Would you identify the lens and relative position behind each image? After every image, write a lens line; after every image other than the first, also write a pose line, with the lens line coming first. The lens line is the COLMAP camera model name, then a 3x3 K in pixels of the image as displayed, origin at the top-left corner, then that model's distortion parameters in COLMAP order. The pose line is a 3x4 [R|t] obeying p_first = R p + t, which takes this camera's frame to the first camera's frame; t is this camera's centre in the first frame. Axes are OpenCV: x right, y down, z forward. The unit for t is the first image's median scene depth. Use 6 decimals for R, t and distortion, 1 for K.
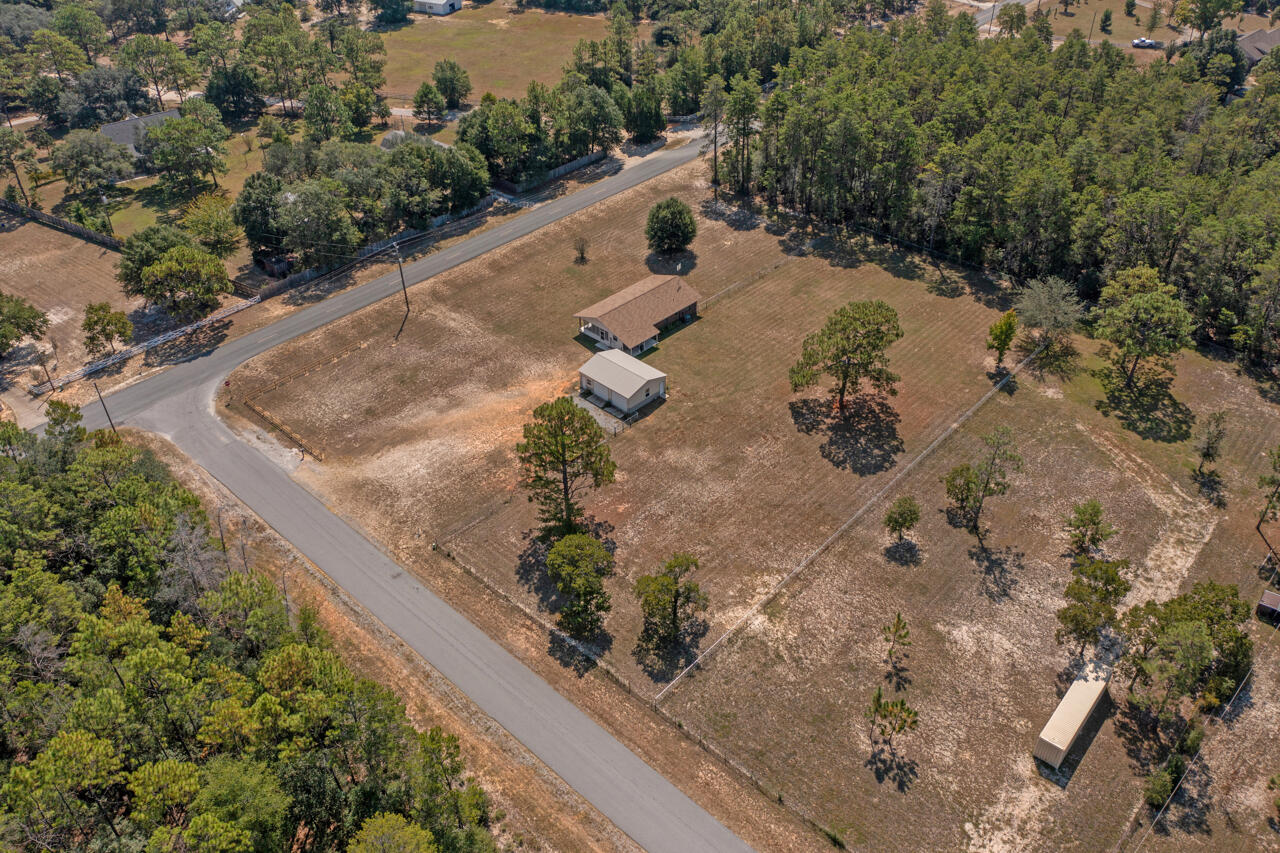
lens RADIAL K [[1011.5, 0, 640.0], [0, 1011.5, 426.5], [0, 0, 1]] dist [-0.021932, -0.000925]
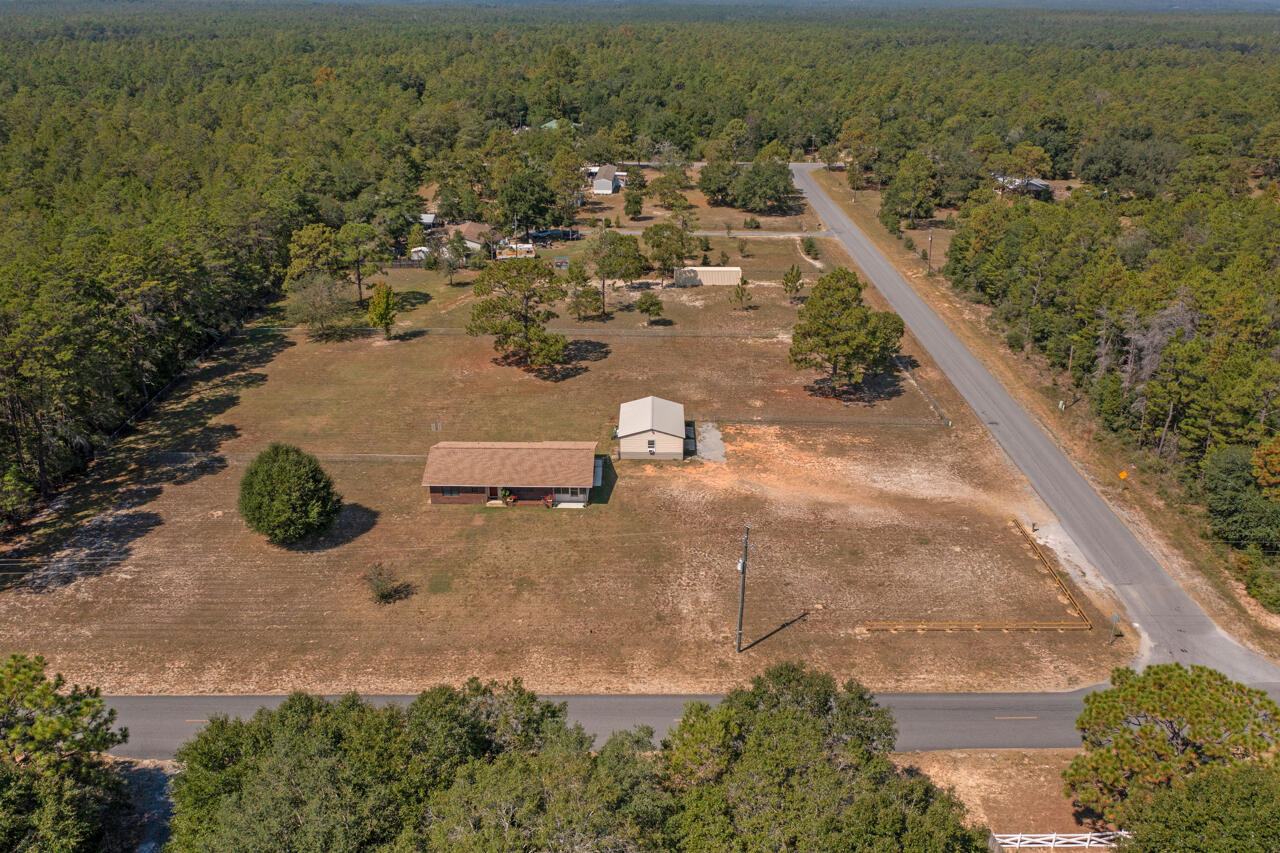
lens RADIAL K [[1011.5, 0, 640.0], [0, 1011.5, 426.5], [0, 0, 1]] dist [-0.021932, -0.000925]
pose [[-0.689058, -0.277745, 0.669371, -0.586693], [0.437765, 0.576567, 0.689878, -0.646496], [-0.577547, 0.768393, -0.275701, 1.251340]]
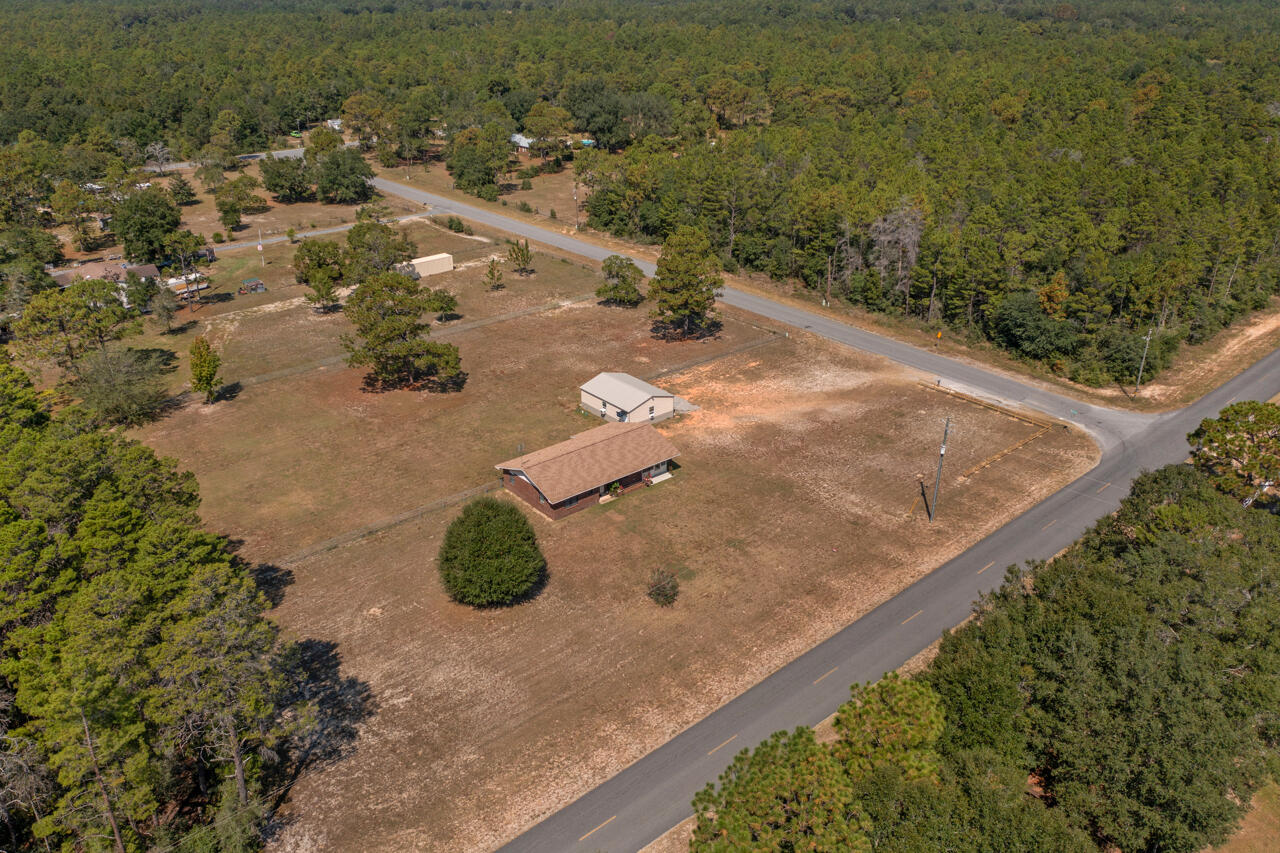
lens RADIAL K [[1011.5, 0, 640.0], [0, 1011.5, 426.5], [0, 0, 1]] dist [-0.021932, -0.000925]
pose [[-0.995396, -0.028615, 0.091472, -0.114695], [0.067078, 0.473707, 0.878124, -0.844285], [-0.068458, 0.880217, -0.469607, 1.463370]]
